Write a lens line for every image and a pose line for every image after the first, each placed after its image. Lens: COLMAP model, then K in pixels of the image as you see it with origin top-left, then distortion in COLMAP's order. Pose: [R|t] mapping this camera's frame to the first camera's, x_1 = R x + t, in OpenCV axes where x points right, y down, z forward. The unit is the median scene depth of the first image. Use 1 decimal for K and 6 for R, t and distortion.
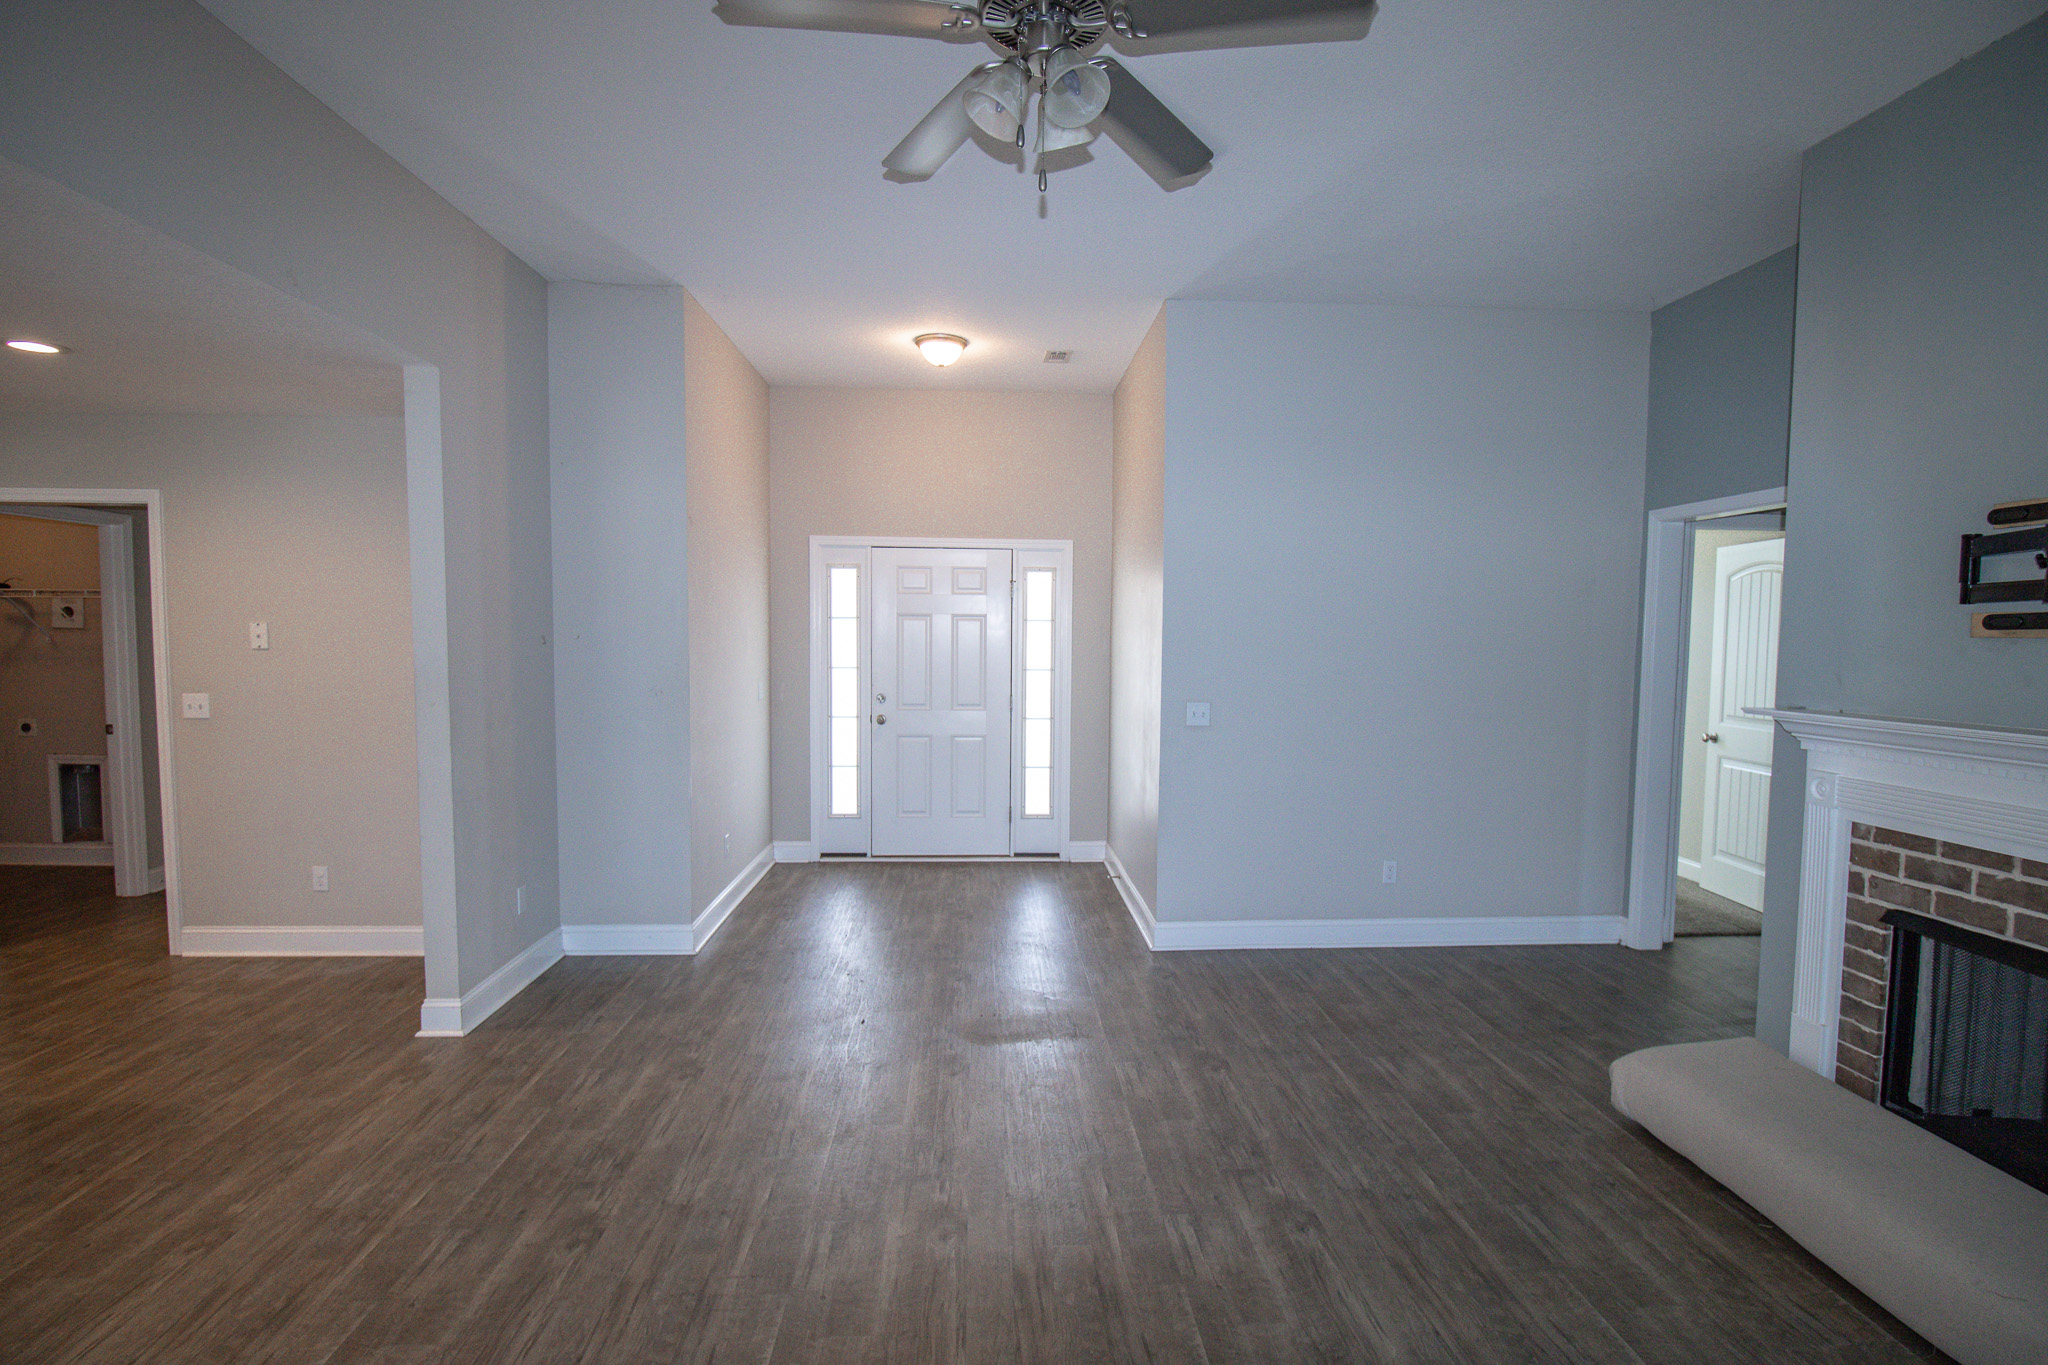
lens RADIAL K [[987.9, 0, 1024.0], [0, 987.9, 682.5], [0, 0, 1]] dist [-0.000009, -0.006185]
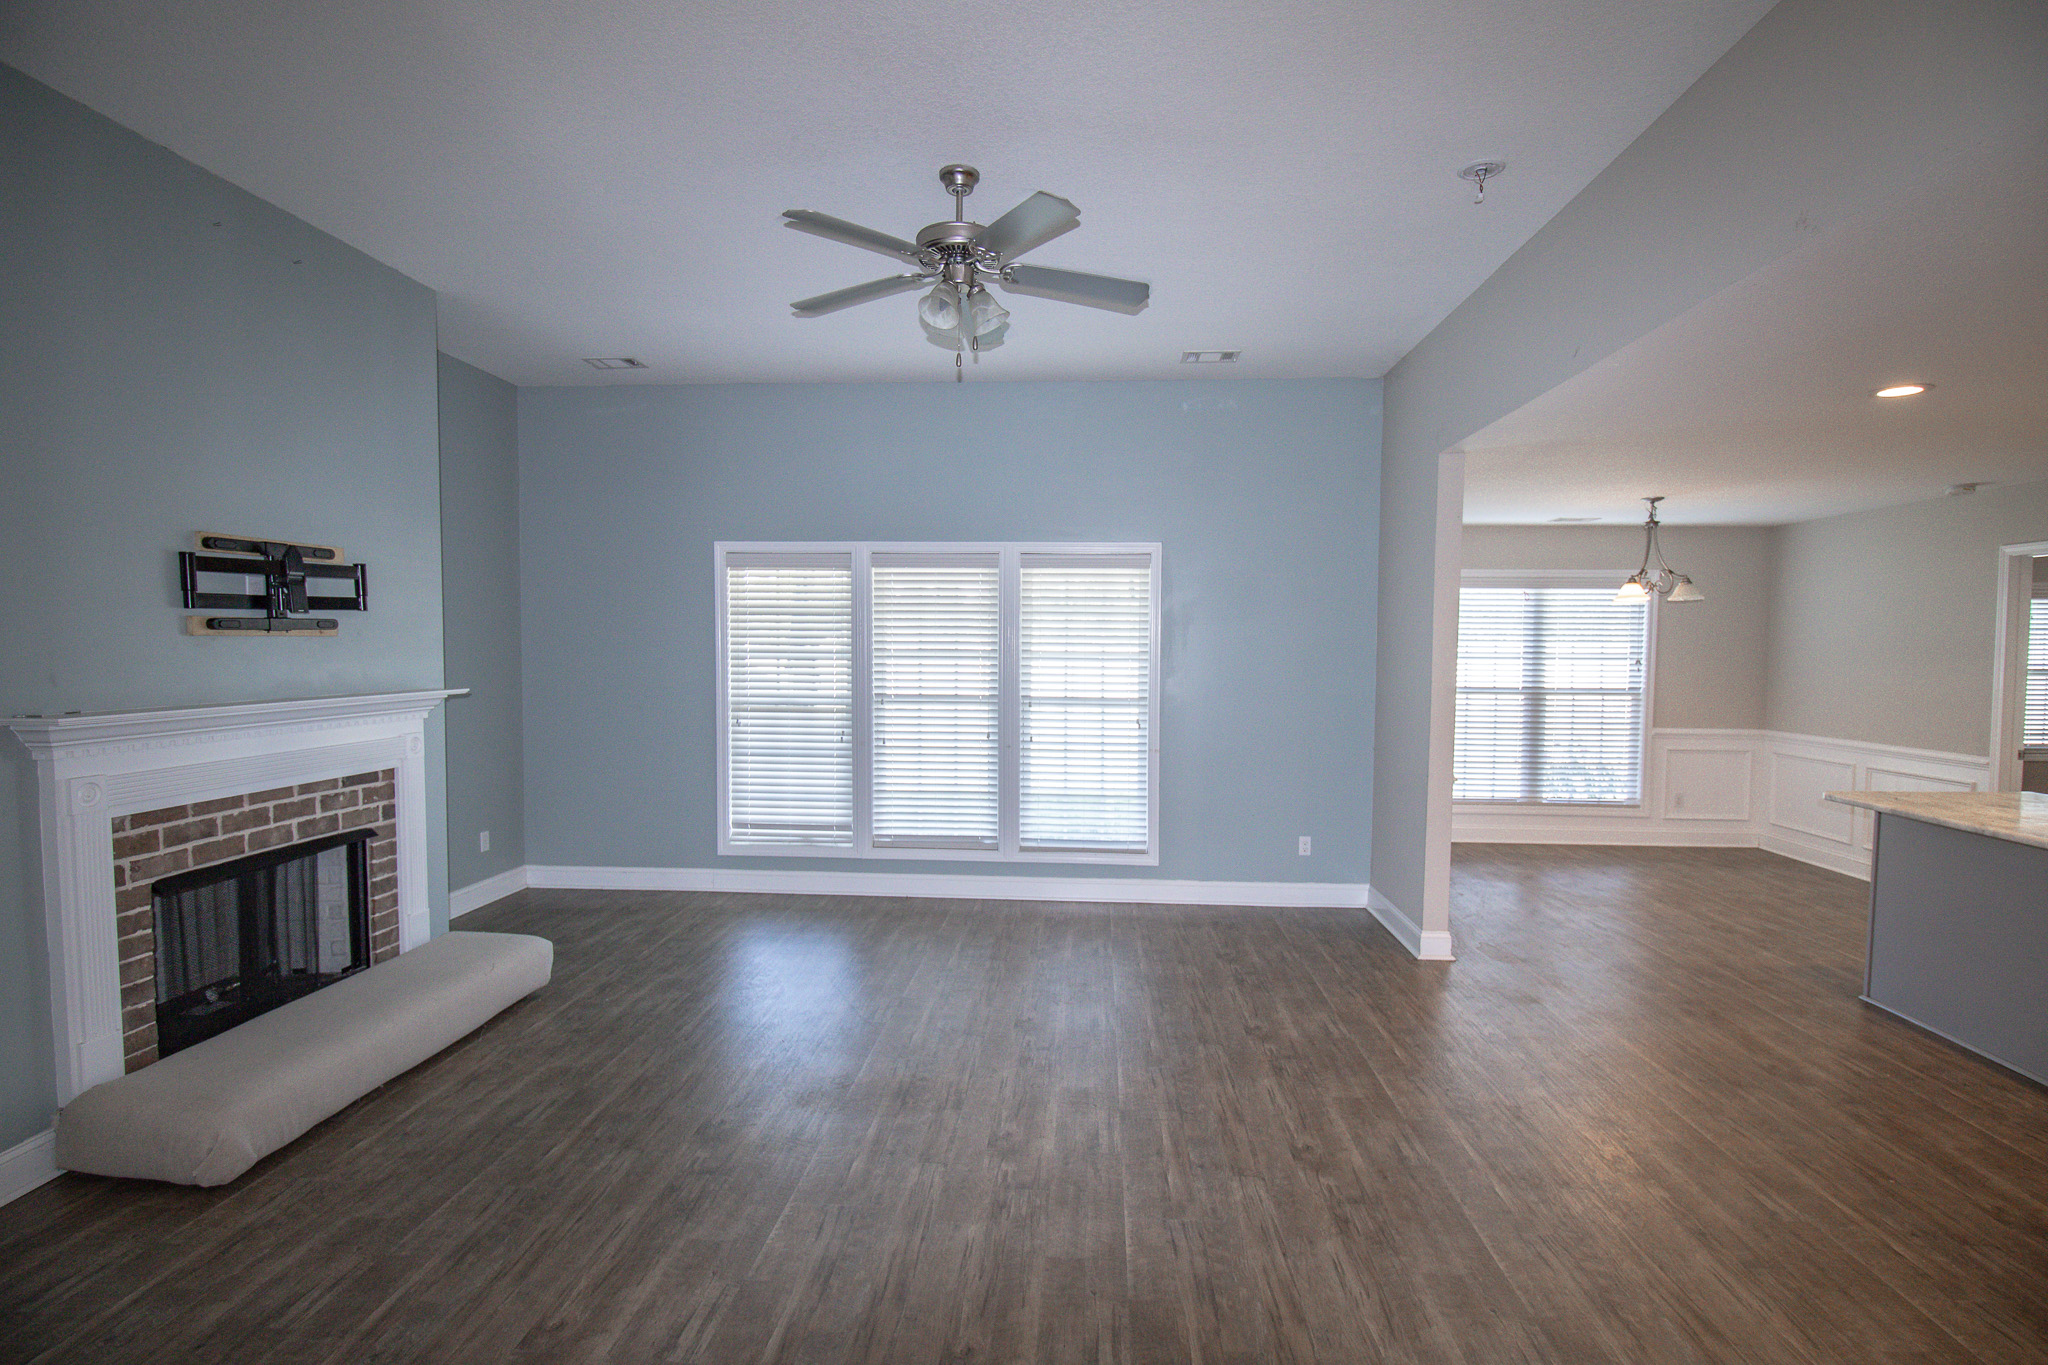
lens RADIAL K [[960.5, 0, 1030.4], [0, 960.5, 691.1], [0, 0, 1]] dist [-0.000607, -0.018929]
pose [[-0.992930, -0.022604, 0.116533, -0.221926], [-0.010908, 0.994923, 0.100050, -0.104315], [-0.118203, 0.098072, -0.988135, 2.002883]]
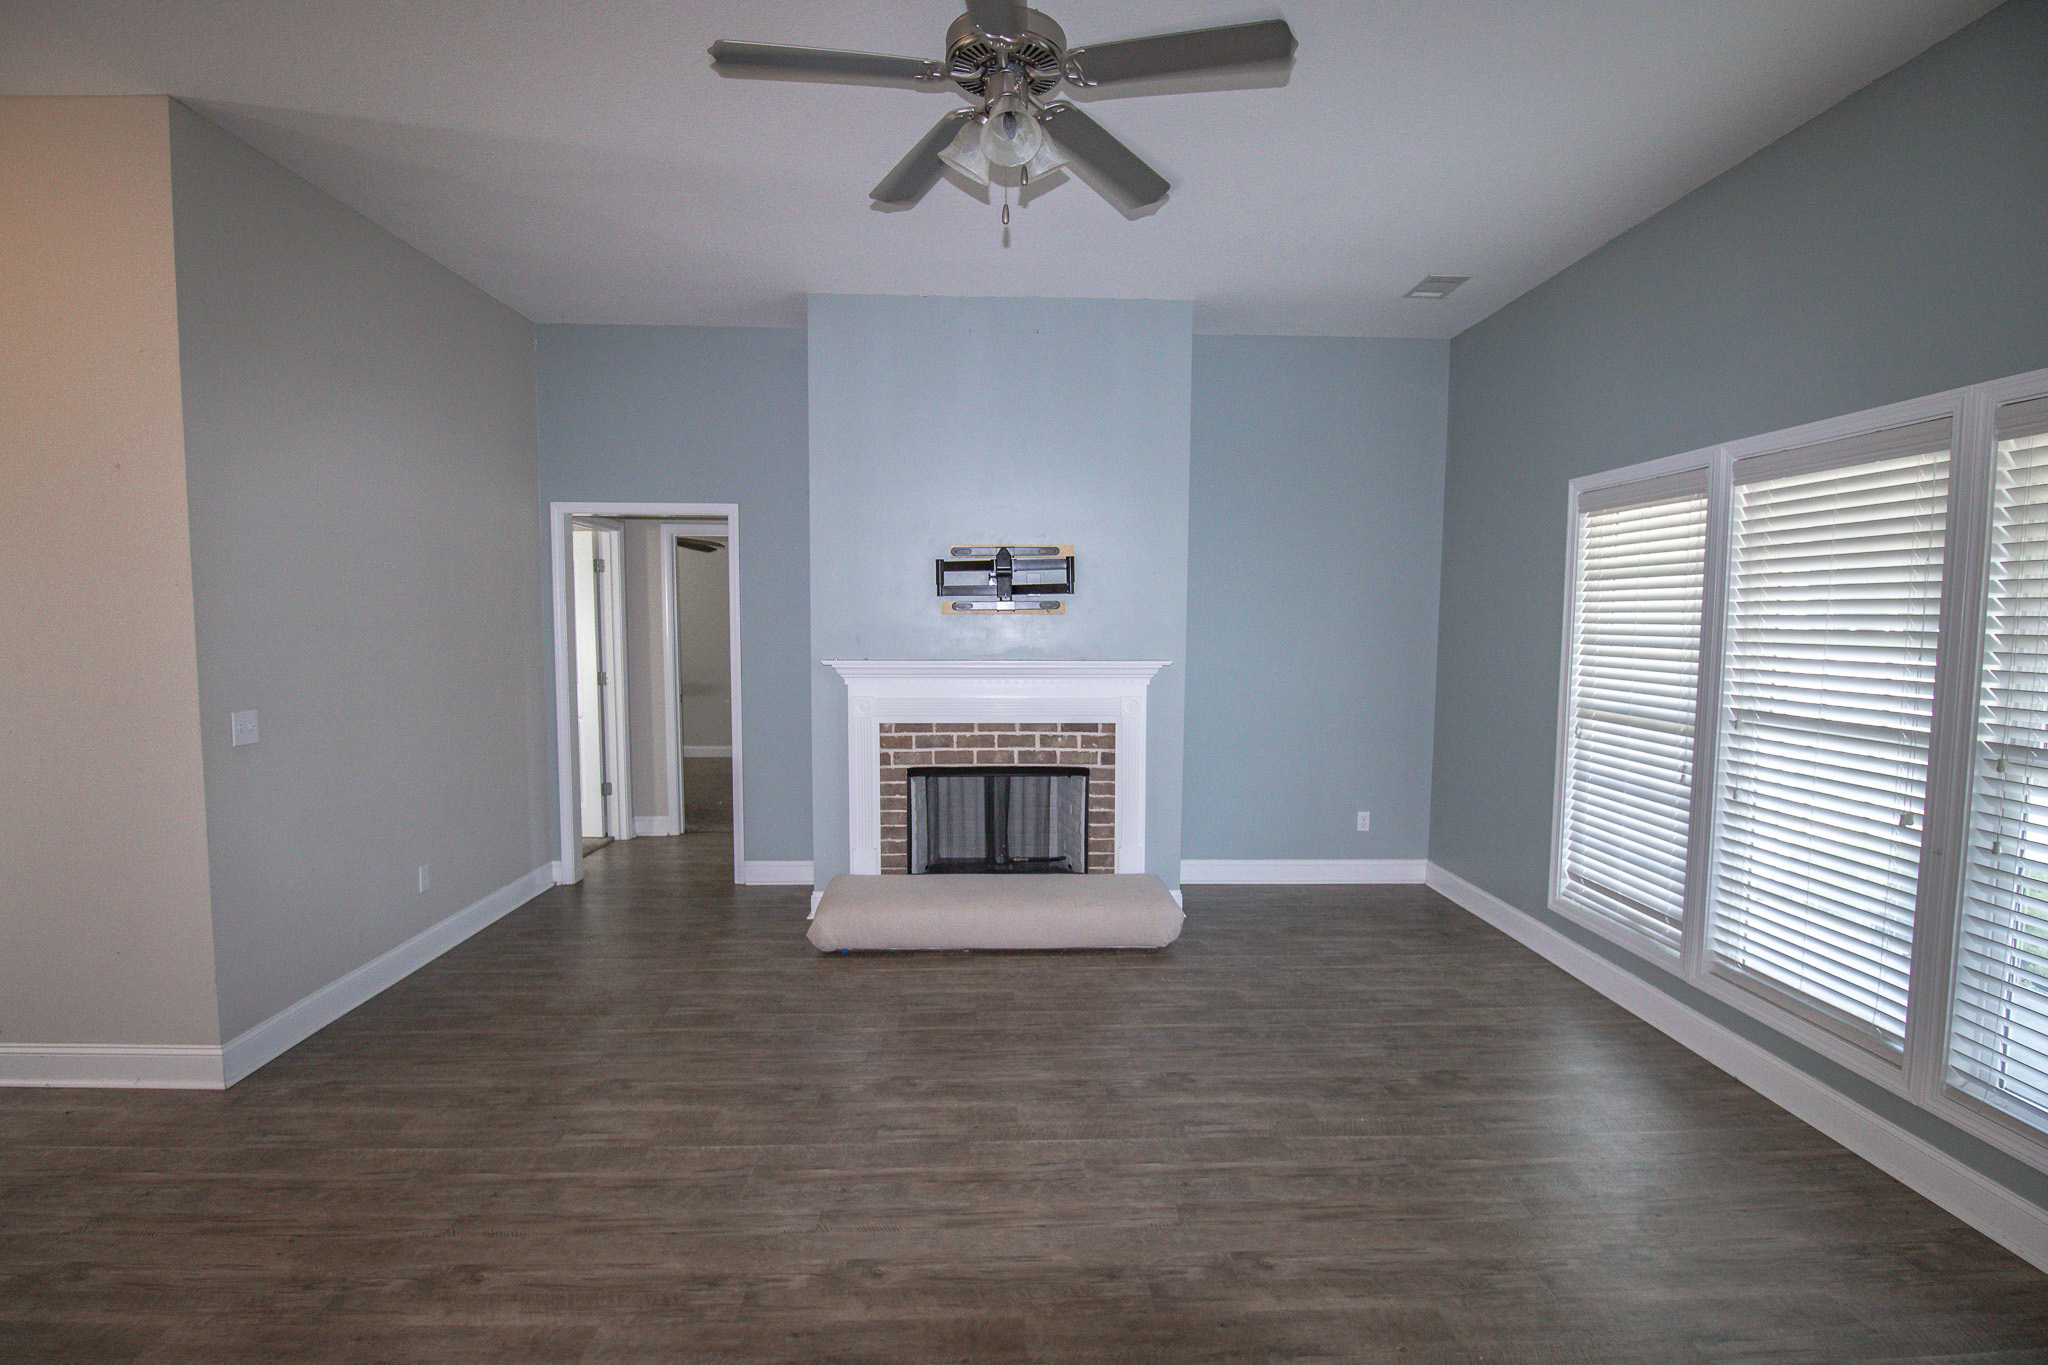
lens RADIAL K [[960.5, 0, 1030.4], [0, 960.5, 691.1], [0, 0, 1]] dist [-0.000607, -0.018929]
pose [[0.024022, -0.085093, 0.996083, -0.863987], [0.046916, 0.995369, 0.083901, -0.044170], [-0.998610, 0.044717, 0.027903, 0.762022]]
